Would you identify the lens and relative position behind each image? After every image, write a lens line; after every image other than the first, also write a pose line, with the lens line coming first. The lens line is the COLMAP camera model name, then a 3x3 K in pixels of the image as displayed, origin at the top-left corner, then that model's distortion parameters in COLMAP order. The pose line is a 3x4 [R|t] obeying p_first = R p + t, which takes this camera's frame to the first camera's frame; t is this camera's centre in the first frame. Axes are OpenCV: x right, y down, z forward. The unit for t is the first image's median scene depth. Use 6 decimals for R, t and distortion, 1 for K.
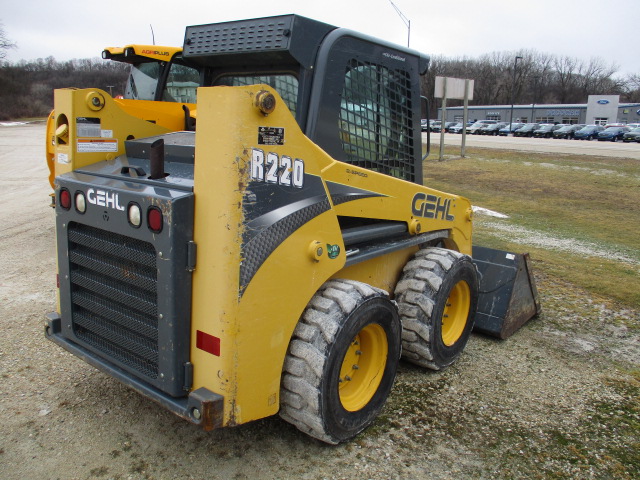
lens RADIAL K [[537.2, 0, 316.8], [0, 537.2, 235.5], [0, 0, 1]] dist [-0.015252, -0.004086]
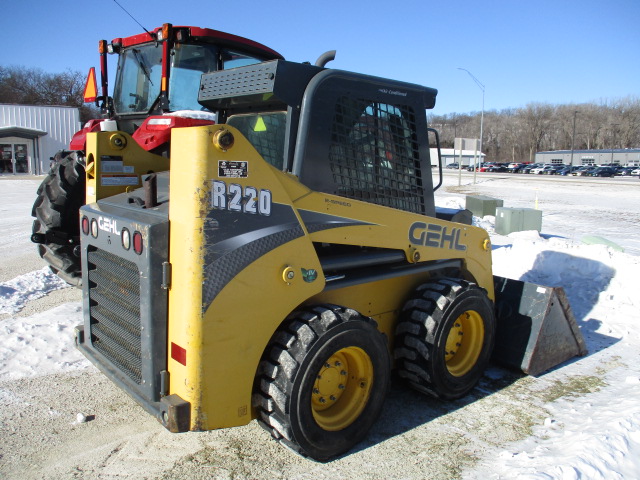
lens RADIAL K [[537.2, 0, 316.8], [0, 537.2, 235.5], [0, 0, 1]] dist [-0.015252, -0.004086]
pose [[0.982890, 0.007265, -0.184049, 0.222848], [-0.018452, 0.998079, -0.059144, 0.012187], [0.183266, 0.061528, 0.981136, -0.045021]]
